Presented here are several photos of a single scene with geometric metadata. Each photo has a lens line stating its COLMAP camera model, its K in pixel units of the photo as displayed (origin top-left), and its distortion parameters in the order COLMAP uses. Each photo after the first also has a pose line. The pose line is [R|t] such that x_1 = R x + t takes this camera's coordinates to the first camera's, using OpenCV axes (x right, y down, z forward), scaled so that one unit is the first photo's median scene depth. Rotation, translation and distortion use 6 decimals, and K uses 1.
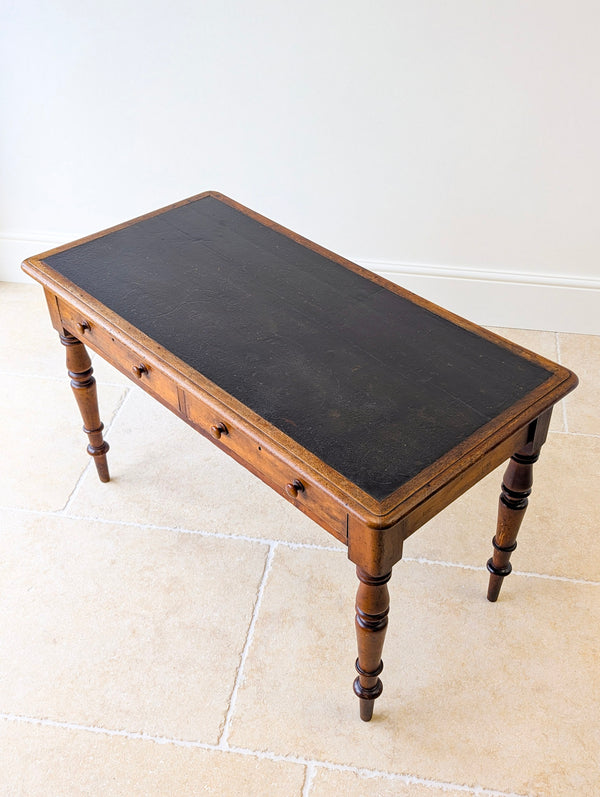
lens RADIAL K [[848.7, 0, 304.9], [0, 848.7, 399.8], [0, 0, 1]] dist [0.036760, 0.000000]
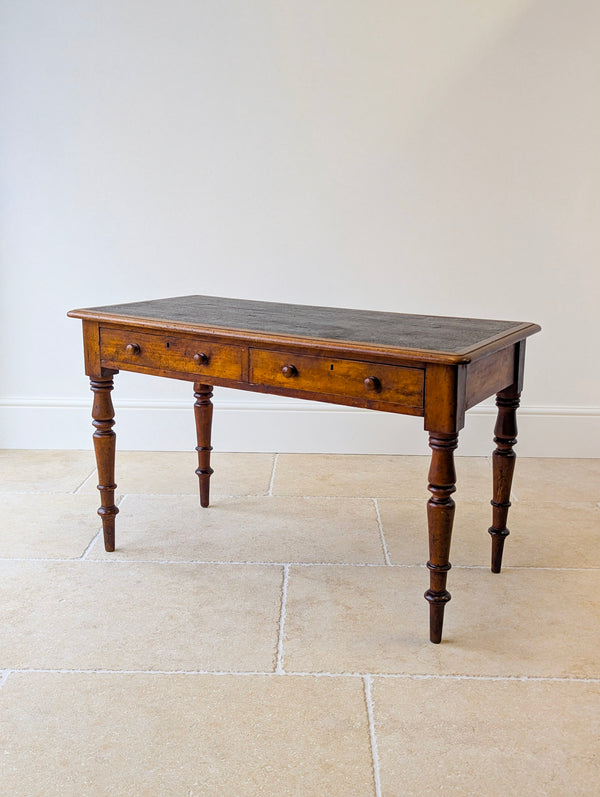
lens RADIAL K [[848.7, 0, 302.7], [0, 848.7, 406.7], [0, 0, 1]] dist [0.036760, 0.000000]
pose [[0.987707, -0.017467, 0.155338, -0.205083], [0.084239, 0.896572, -0.434814, 0.521956], [-0.131677, 0.442554, 0.887021, -0.058244]]
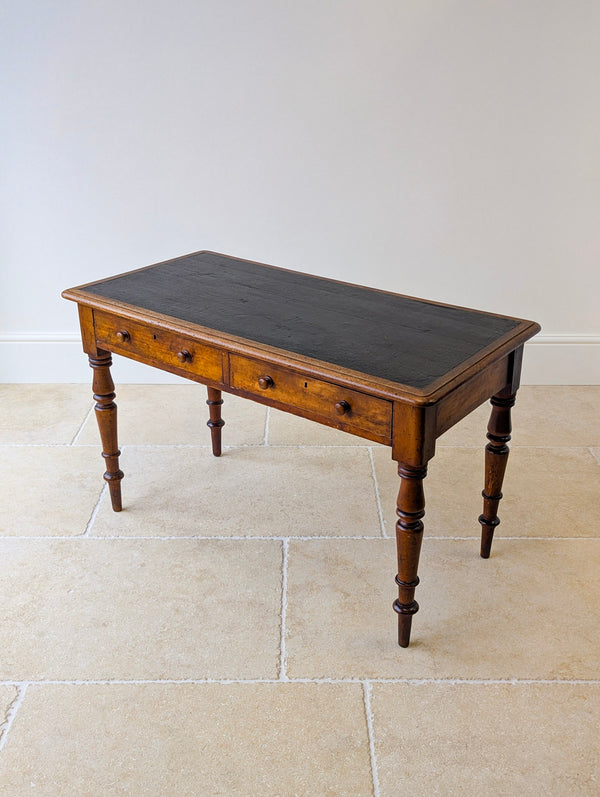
lens RADIAL K [[848.7, 0, 297.9], [0, 848.7, 403.7], [0, 0, 1]] dist [0.036760, 0.000000]
pose [[0.985663, -0.064422, 0.155946, -0.206951], [0.100967, 0.965699, -0.239229, 0.301051], [-0.135185, 0.251544, 0.958358, -0.126412]]
